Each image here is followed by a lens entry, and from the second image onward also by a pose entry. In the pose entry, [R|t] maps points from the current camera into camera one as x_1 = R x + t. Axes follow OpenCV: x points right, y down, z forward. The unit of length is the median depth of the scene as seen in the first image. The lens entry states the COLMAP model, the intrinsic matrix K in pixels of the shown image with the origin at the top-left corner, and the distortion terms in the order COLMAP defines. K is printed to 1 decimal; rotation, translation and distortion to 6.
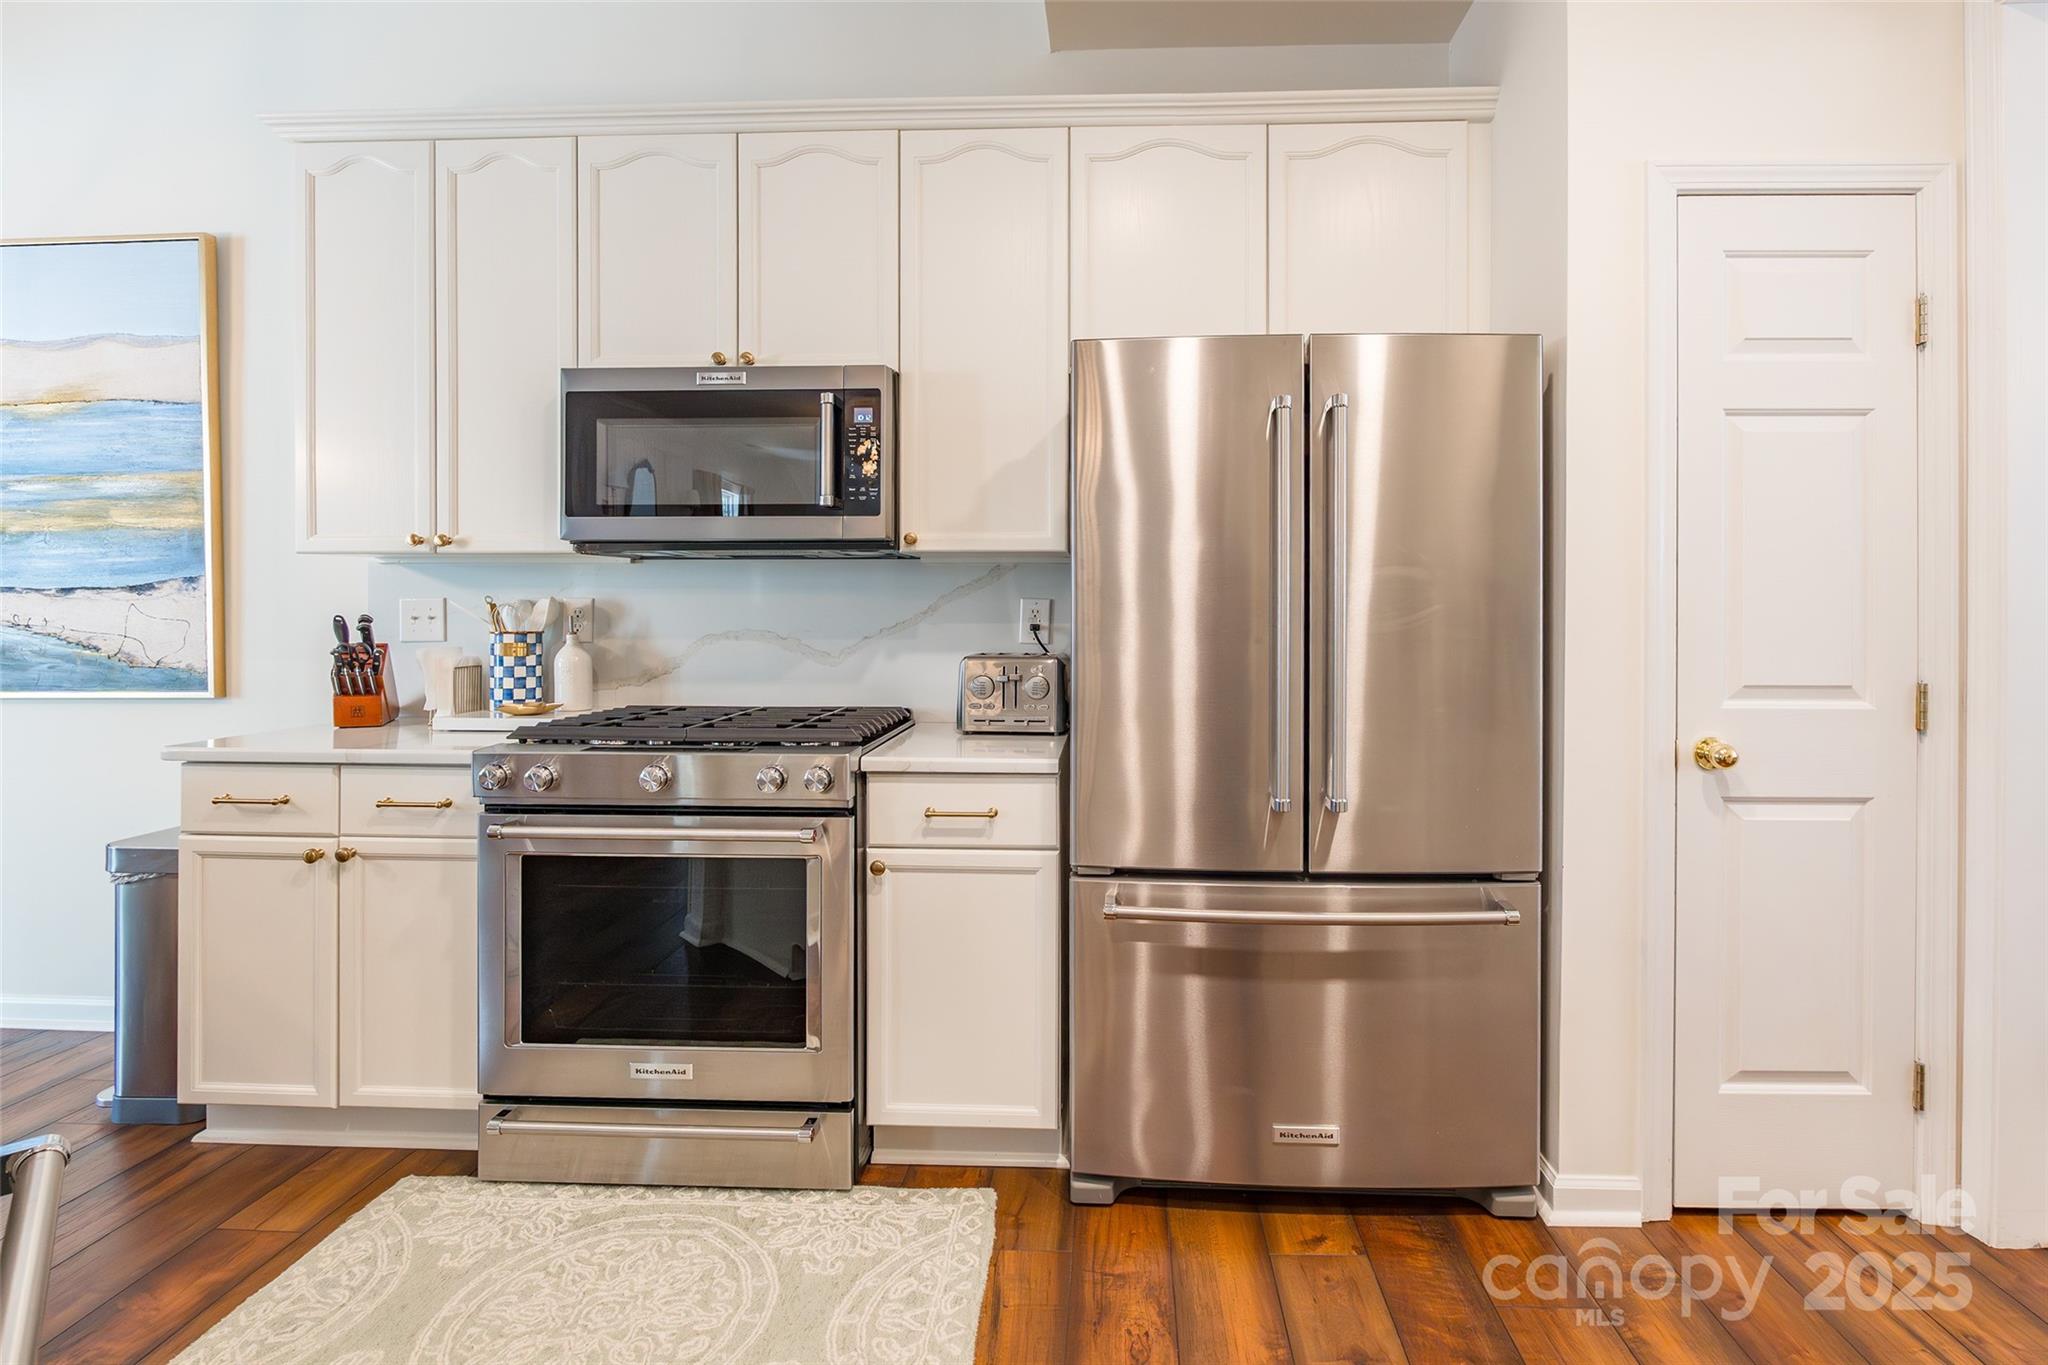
lens RADIAL K [[1030.0, 0, 1065.6], [0, 1030.0, 605.4], [0, 0, 1]] dist [0.013318, -0.000410]
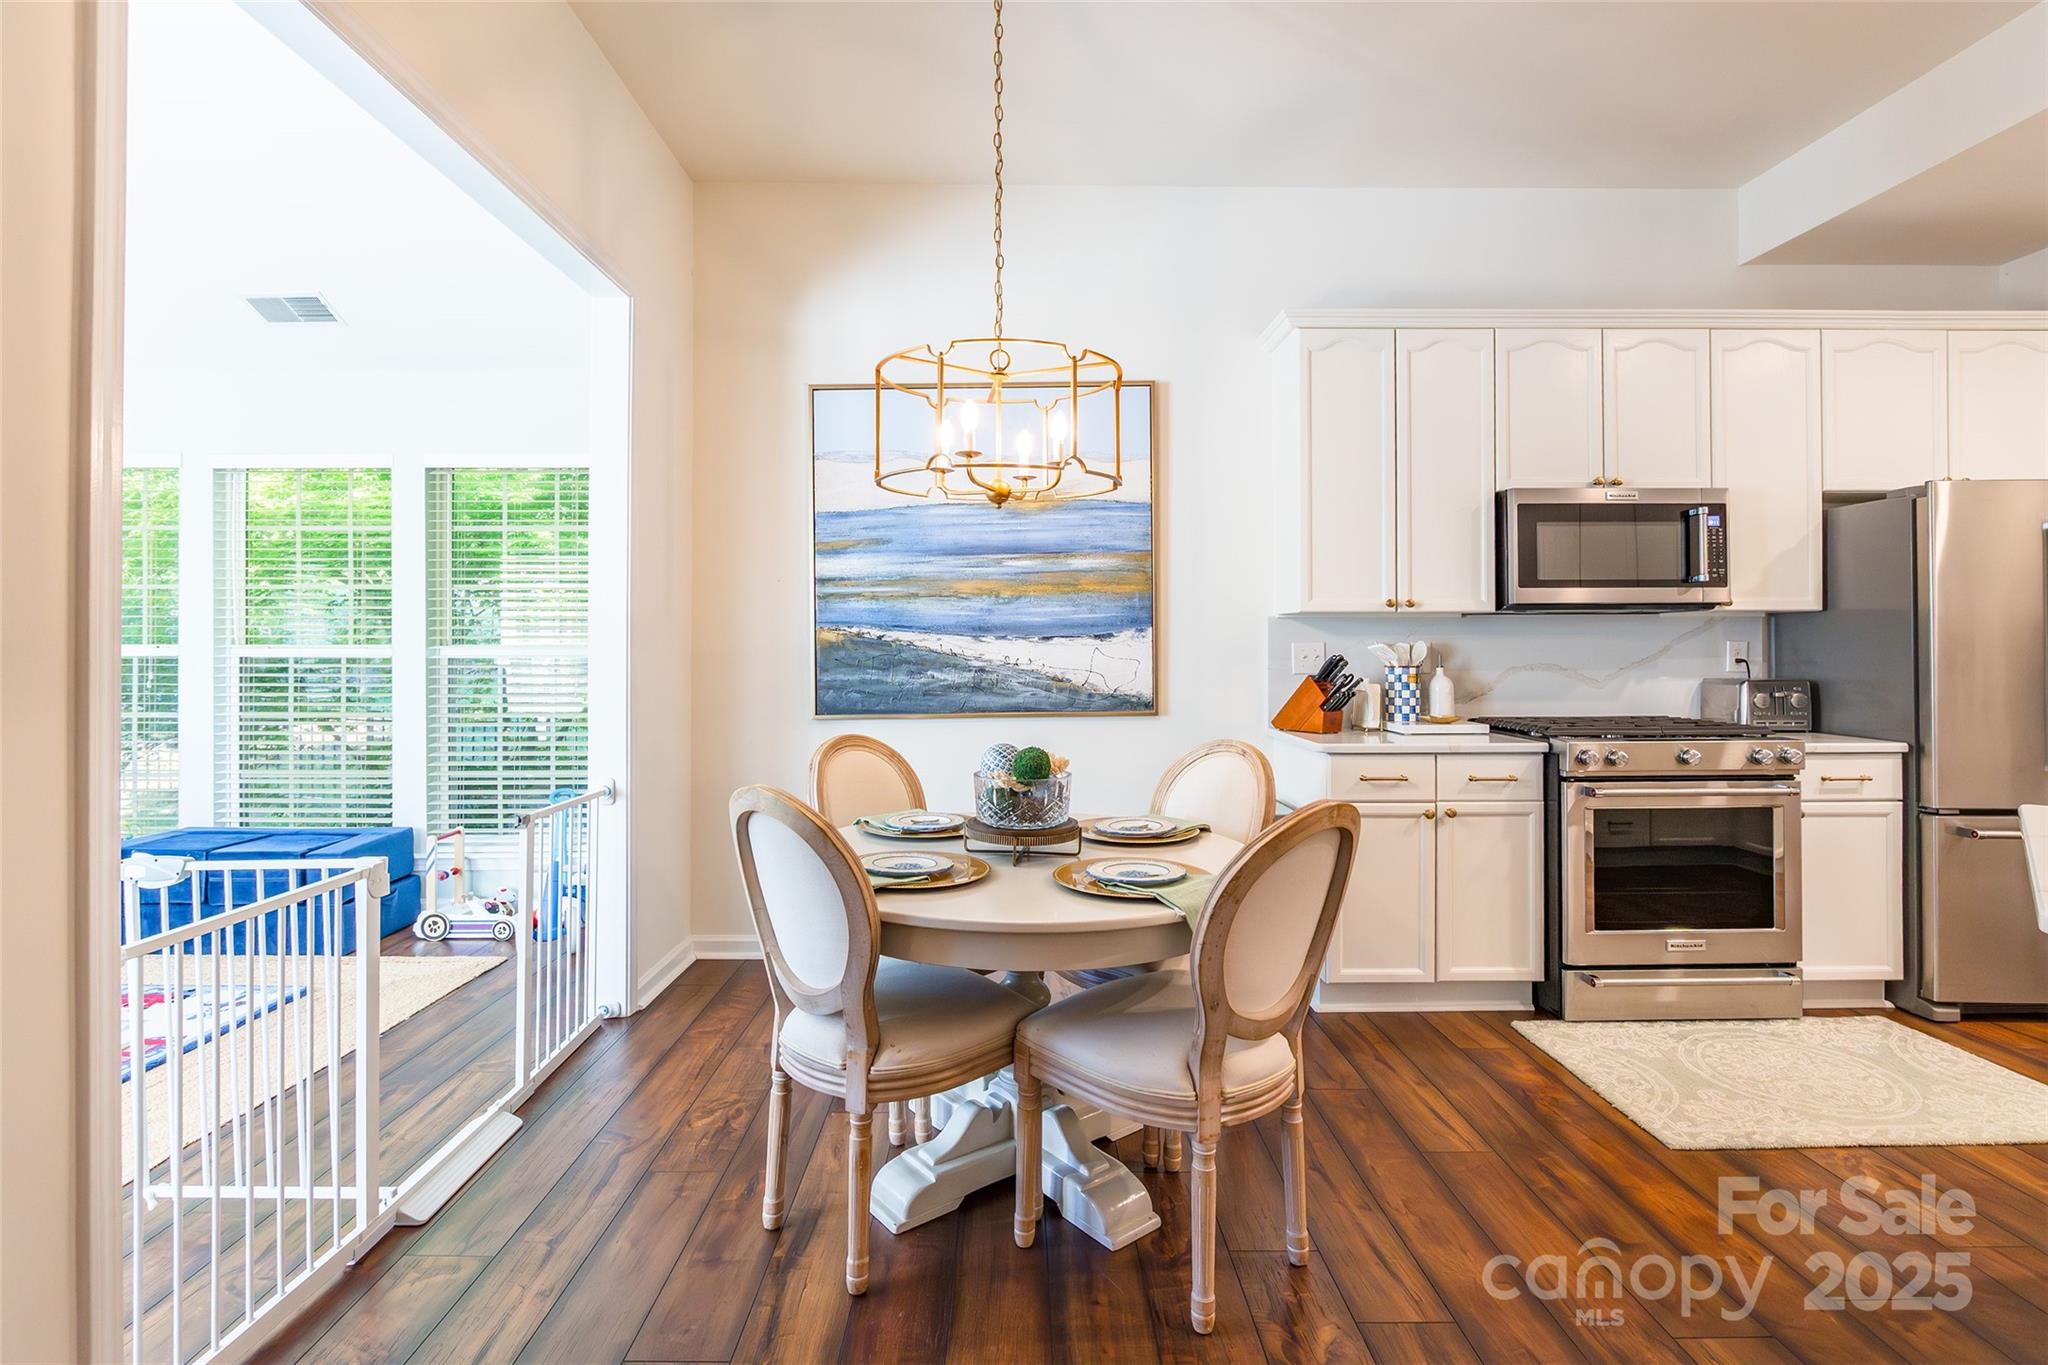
lens RADIAL K [[952.7, 0, 1049.3], [0, 952.7, 640.7], [0, 0, 1]] dist [-0.011761, -0.002361]
pose [[0.996645, -0.000935, 0.081835, -1.200900], [0.001778, 0.999946, -0.010239, 0.002856], [-0.081821, 0.010350, 0.996593, -0.285961]]
